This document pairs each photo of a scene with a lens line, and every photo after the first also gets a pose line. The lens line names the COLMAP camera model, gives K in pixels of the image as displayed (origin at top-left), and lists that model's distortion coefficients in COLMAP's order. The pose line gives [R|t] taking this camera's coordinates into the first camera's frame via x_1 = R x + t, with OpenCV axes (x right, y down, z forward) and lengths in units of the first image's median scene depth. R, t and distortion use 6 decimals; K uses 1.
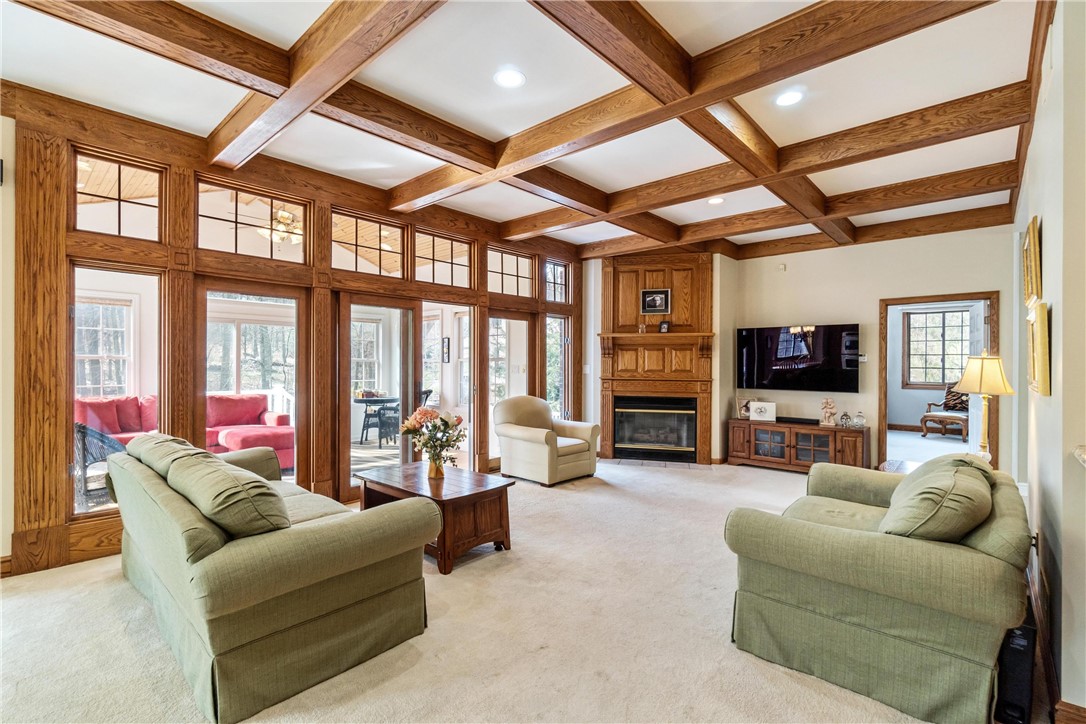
lens RADIAL K [[523.1, 0, 543.0], [0, 523.1, 362.0], [0, 0, 1]] dist [0.027733, 0.000069]
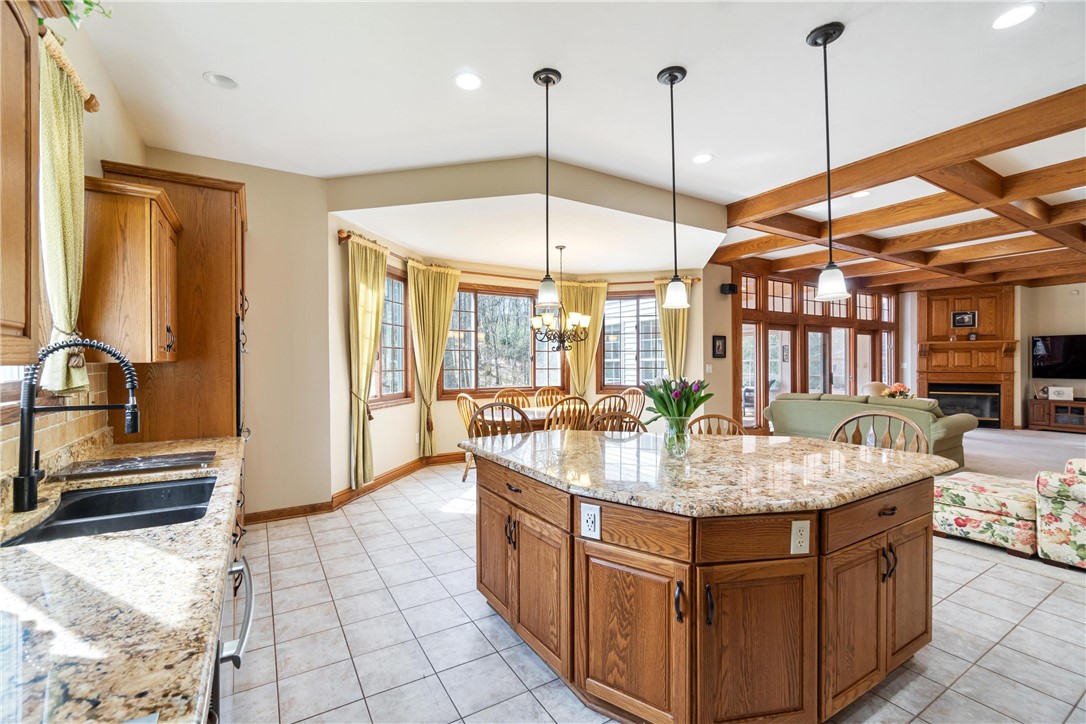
lens RADIAL K [[468.0, 0, 534.8], [0, 468.0, 365.9], [0, 0, 1]] dist [-0.001173, 0.000535]
pose [[0.959262, -0.008298, -0.282397, -0.579648], [0.011931, 0.999867, 0.011149, -0.013392], [0.282267, -0.014064, 0.959233, -0.616651]]
